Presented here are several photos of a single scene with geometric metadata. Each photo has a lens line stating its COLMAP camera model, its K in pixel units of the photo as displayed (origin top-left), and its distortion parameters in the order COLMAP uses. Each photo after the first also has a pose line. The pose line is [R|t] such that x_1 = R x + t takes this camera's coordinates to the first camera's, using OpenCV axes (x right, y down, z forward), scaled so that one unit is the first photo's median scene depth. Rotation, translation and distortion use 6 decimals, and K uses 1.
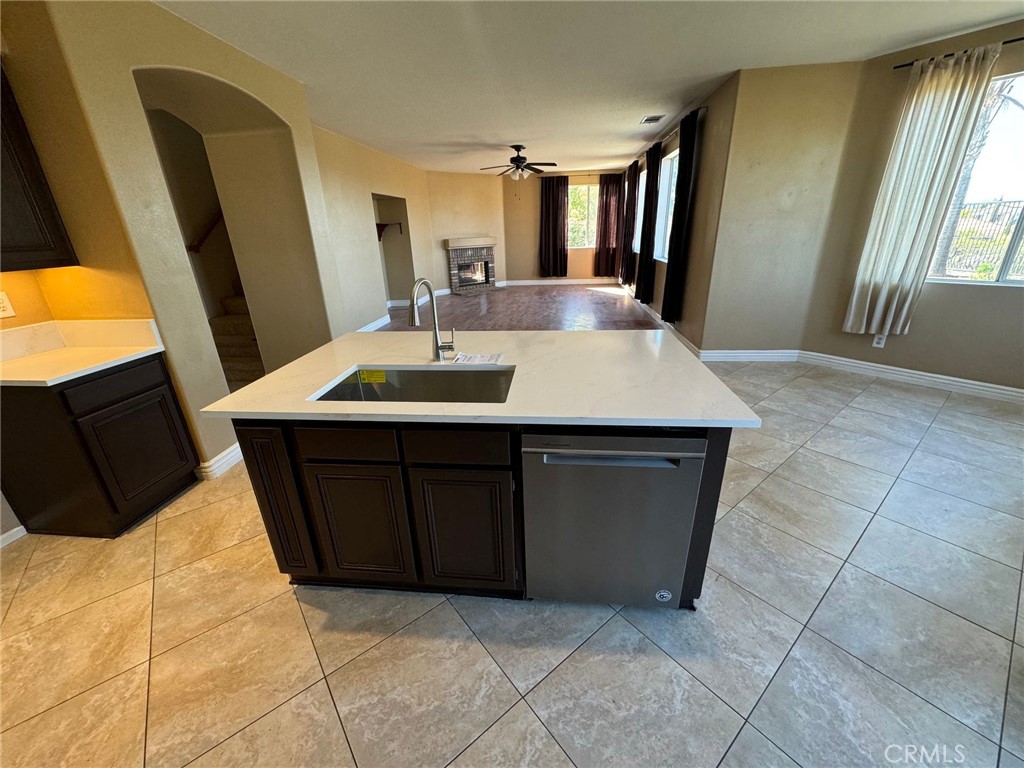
lens RADIAL K [[405.3, 0, 512.3], [0, 405.3, 385.0], [0, 0, 1]] dist [-0.001687, 0.000162]
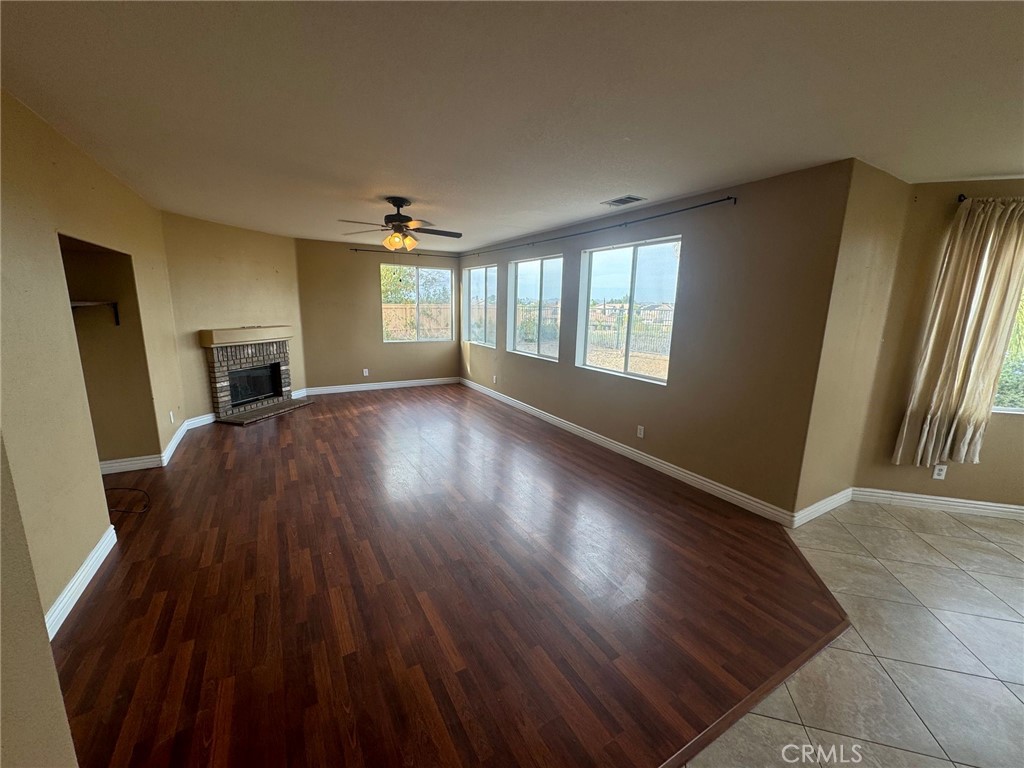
lens RADIAL K [[405.3, 0, 512.8], [0, 405.3, 387.5], [0, 0, 1]] dist [-0.001687, 0.000162]
pose [[0.800913, -0.069047, 0.594786, -0.157332], [0.170013, 0.978671, -0.115321, -0.141011], [-0.574138, 0.193483, 0.795569, 0.313784]]
